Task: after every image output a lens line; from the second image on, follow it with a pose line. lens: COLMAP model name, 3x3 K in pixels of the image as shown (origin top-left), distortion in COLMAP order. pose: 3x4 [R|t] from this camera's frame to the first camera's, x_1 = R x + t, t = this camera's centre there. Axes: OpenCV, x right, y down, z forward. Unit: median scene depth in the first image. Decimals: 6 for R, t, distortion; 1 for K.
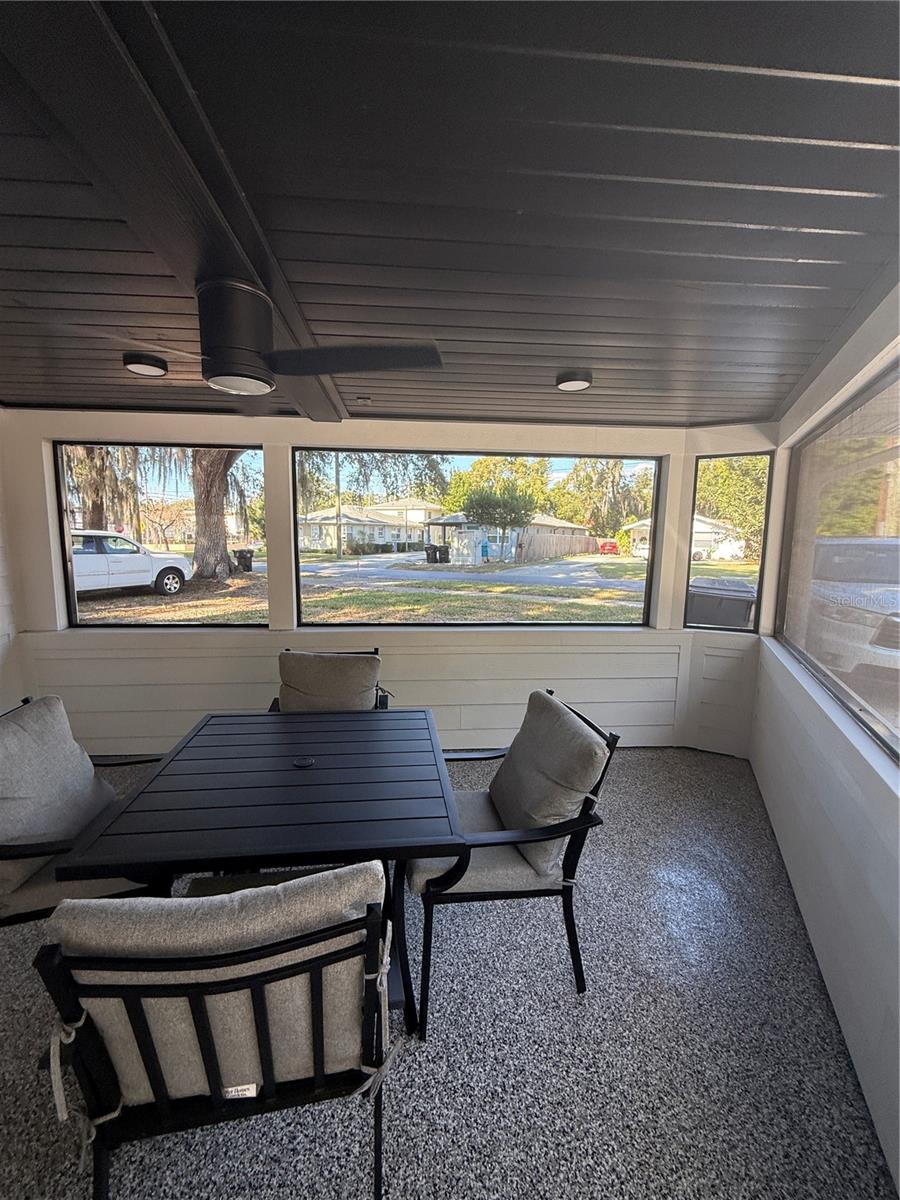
lens RADIAL K [[478.5, 0, 452.2], [0, 478.5, 596.4], [0, 0, 1]] dist [0.003613, -0.000096]
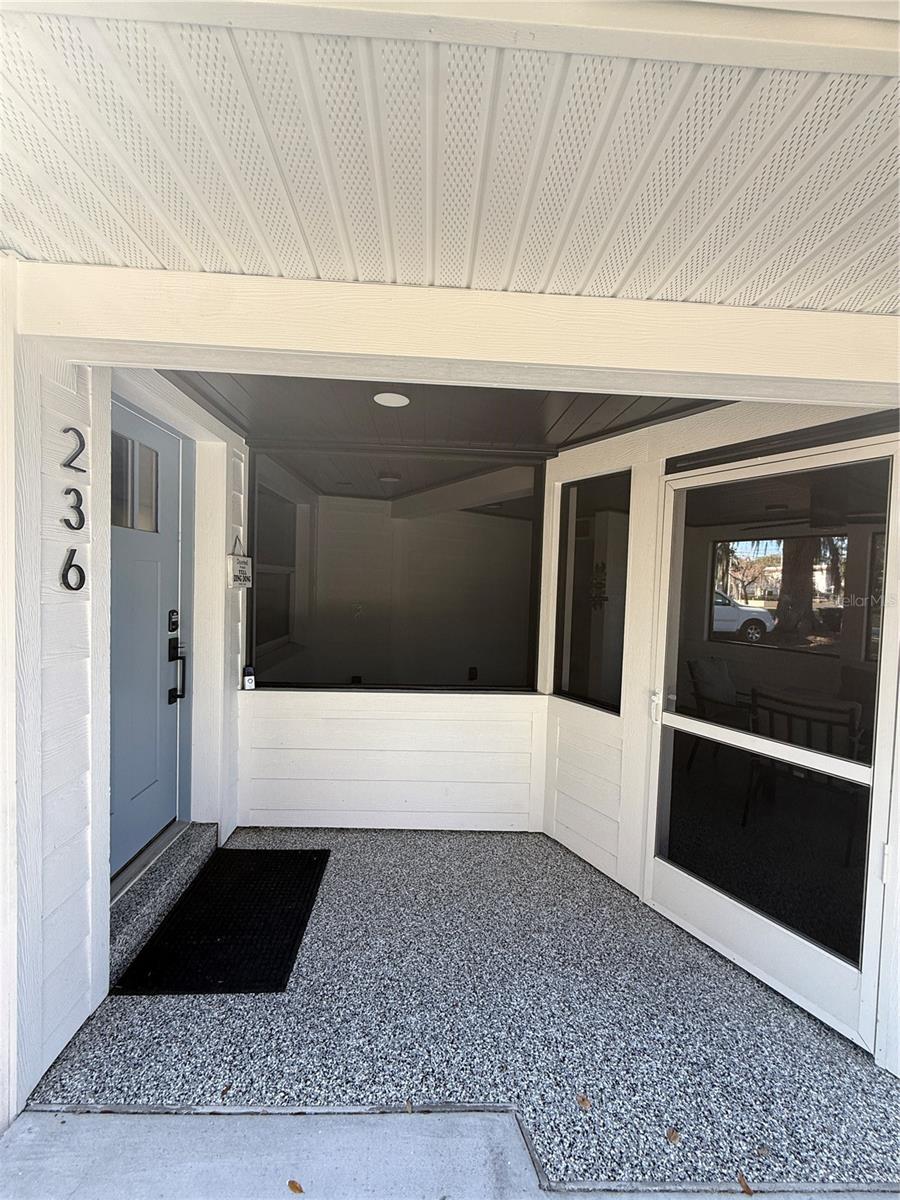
lens RADIAL K [[478.5, 0, 448.3], [0, 478.5, 599.4], [0, 0, 1]] dist [0.003613, -0.000096]
pose [[0.464966, 0.038989, -0.884470, 0.377144], [-0.135391, 0.990410, -0.027516, 0.101719], [0.874915, 0.132543, 0.465785, -0.810583]]
